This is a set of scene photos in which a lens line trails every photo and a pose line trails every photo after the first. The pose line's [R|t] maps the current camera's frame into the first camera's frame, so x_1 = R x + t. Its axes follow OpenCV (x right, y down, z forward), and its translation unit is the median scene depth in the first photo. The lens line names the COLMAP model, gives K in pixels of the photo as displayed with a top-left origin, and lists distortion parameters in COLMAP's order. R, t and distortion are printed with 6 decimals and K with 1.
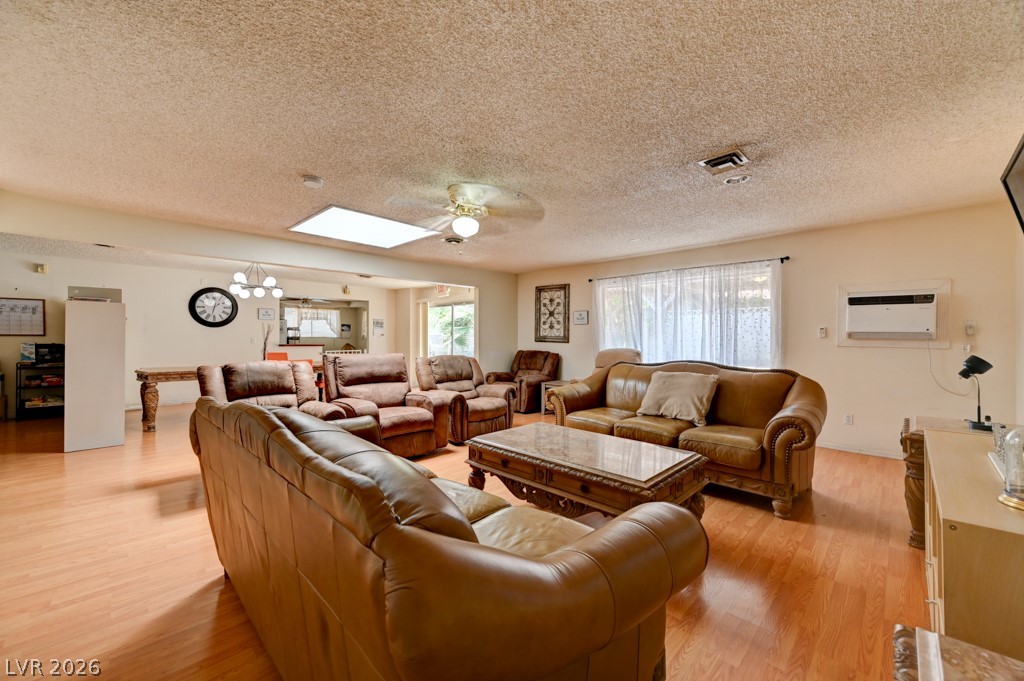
lens RADIAL K [[402.0, 0, 516.1], [0, 402.0, 338.9], [0, 0, 1]] dist [0.000100, 0.000612]
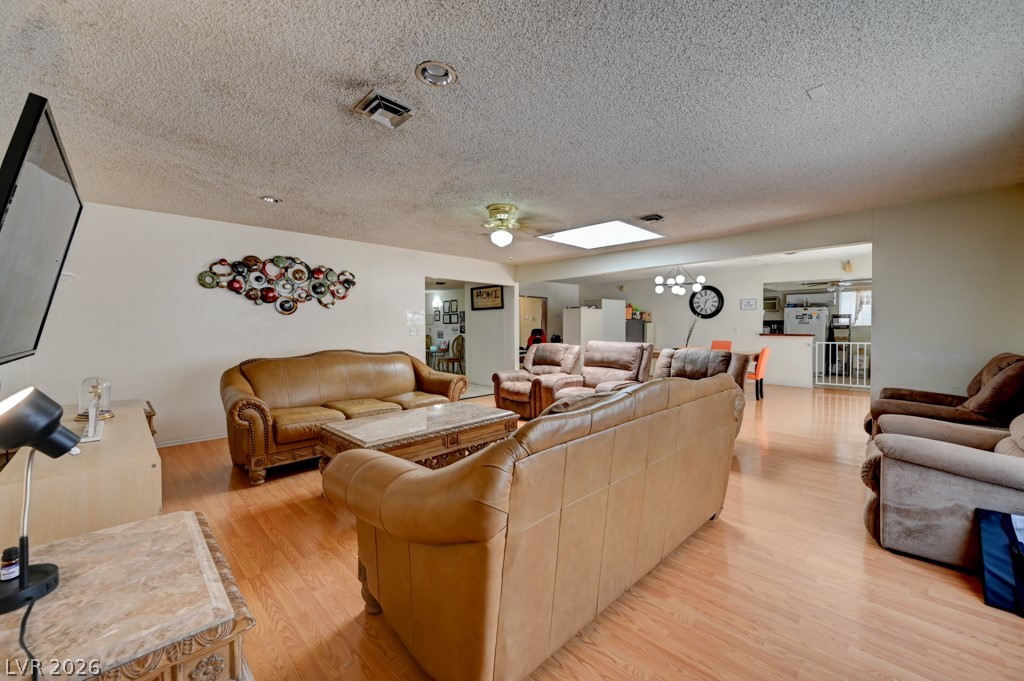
lens RADIAL K [[402.0, 0, 516.1], [0, 402.0, 338.9], [0, 0, 1]] dist [0.000100, 0.000612]
pose [[-0.014986, 0.025706, -0.999557, 0.474037], [0.004640, 0.999661, 0.025639, -0.001655], [0.999877, -0.004254, -0.015101, 0.454501]]
